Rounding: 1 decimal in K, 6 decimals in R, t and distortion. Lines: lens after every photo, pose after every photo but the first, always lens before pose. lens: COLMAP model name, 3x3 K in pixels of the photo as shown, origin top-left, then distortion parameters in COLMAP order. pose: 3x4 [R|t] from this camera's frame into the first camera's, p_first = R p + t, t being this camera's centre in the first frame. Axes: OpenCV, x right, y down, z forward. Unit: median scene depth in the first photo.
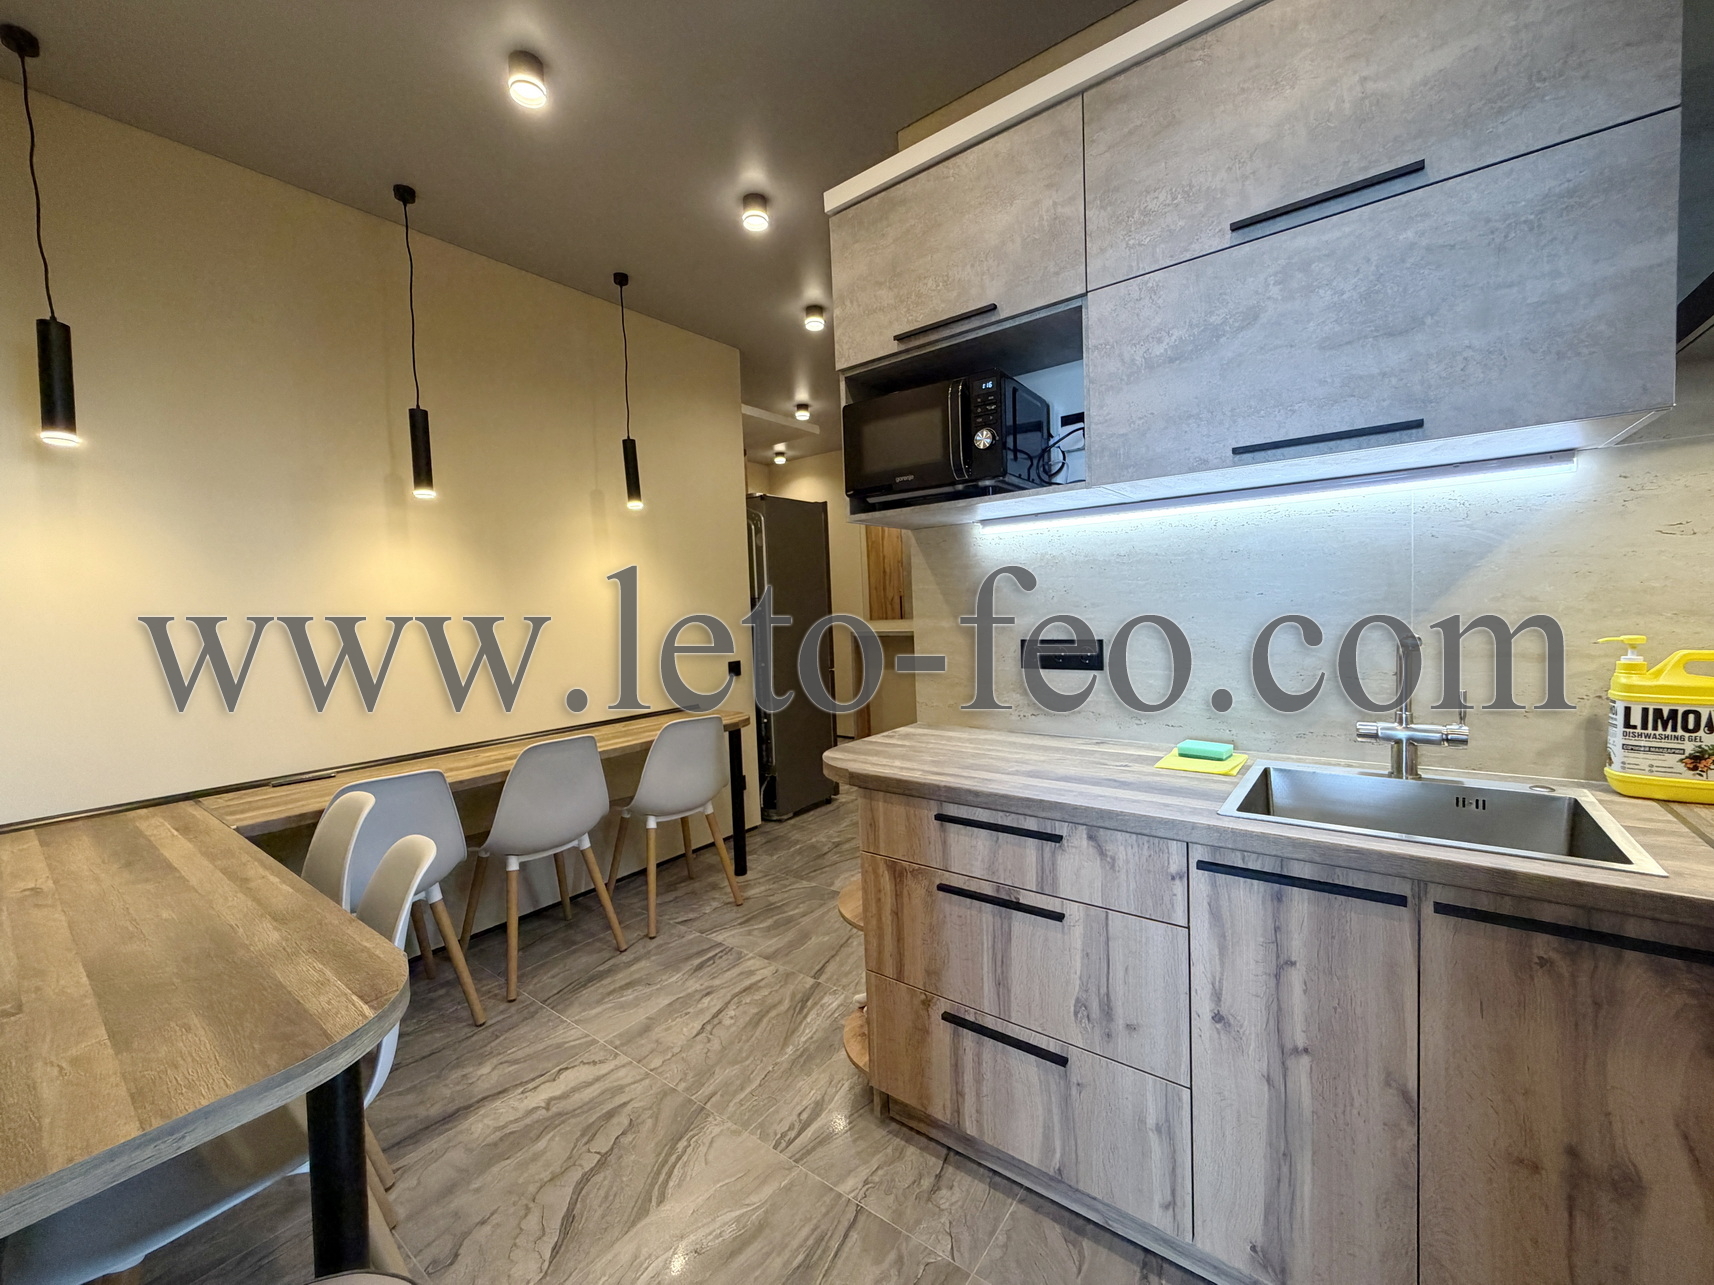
lens RADIAL K [[684.1, 0, 850.8], [0, 684.1, 642.4], [0, 0, 1]] dist [0.000239, 0.000506]
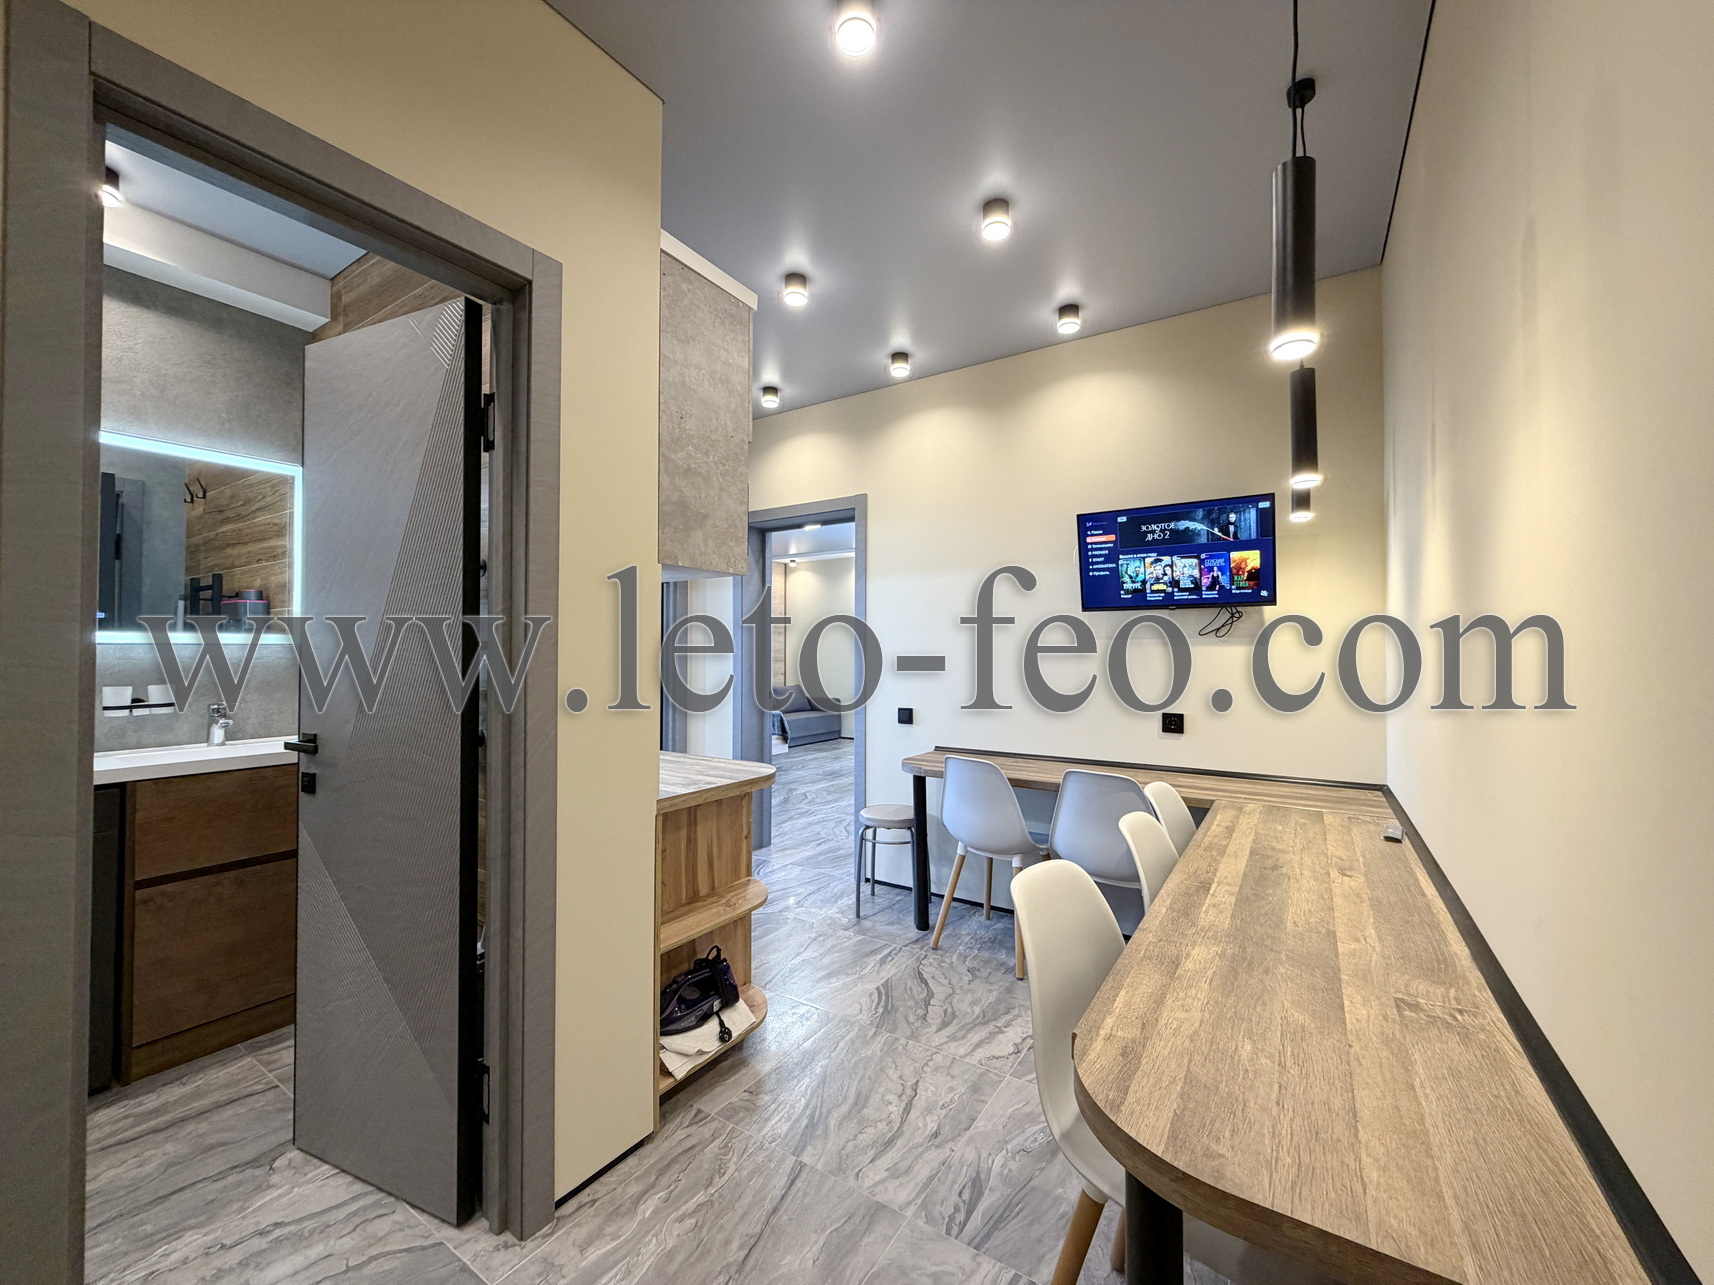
lens RADIAL K [[684.1, 0, 850.8], [0, 684.1, 642.4], [0, 0, 1]] dist [0.000239, 0.000506]
pose [[-0.996714, 0.034306, -0.073383, -0.078605], [0.031007, 0.998477, 0.045639, -0.101469], [0.074837, 0.043213, -0.996259, 1.889329]]
